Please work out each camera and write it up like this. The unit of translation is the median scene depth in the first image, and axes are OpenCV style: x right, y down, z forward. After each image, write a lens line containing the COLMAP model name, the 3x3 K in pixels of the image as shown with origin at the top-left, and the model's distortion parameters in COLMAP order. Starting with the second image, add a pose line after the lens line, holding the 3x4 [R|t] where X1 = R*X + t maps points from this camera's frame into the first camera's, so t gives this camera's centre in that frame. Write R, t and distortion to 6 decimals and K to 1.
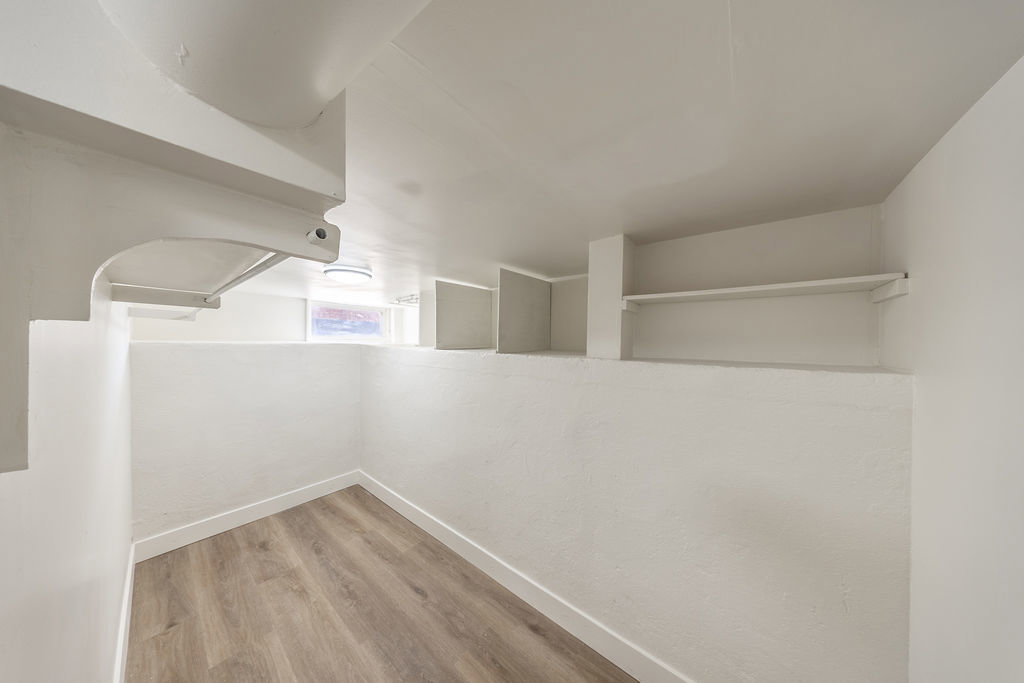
lens RADIAL K [[298.1, 0, 508.1], [0, 298.1, 340.9], [0, 0, 1]] dist [-0.003464, 0.000530]
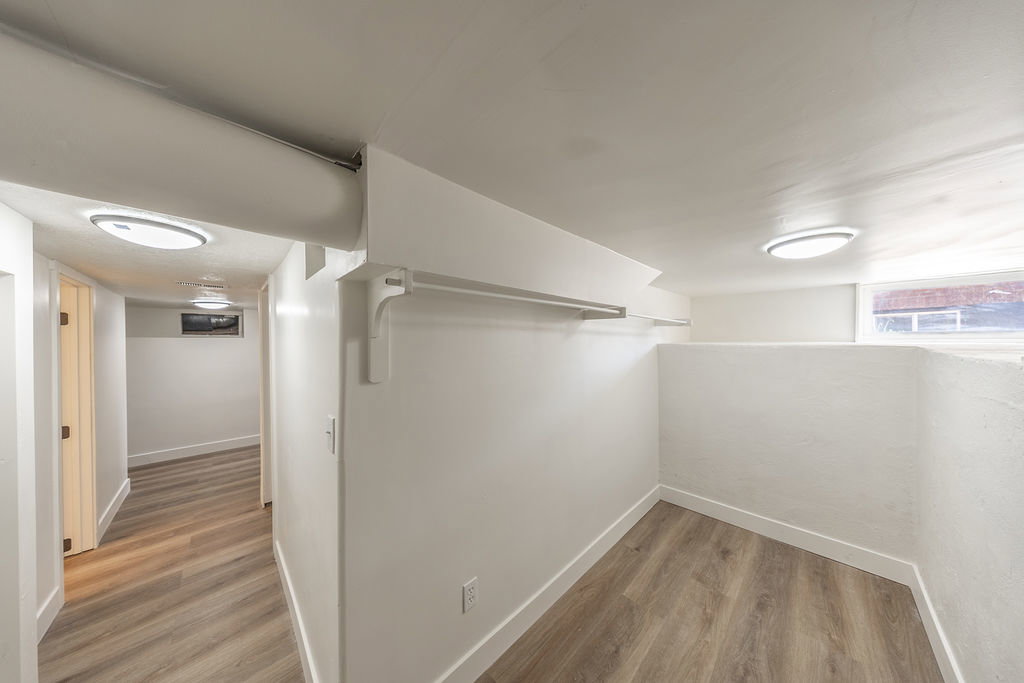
lens RADIAL K [[298.1, 0, 514.0], [0, 298.1, 343.3], [0, 0, 1]] dist [-0.003464, 0.000530]
pose [[-0.104661, -0.001141, -0.994507, 0.229683], [0.006296, 0.999979, -0.001809, 0.000613], [0.994488, -0.006451, -0.104652, 0.444309]]
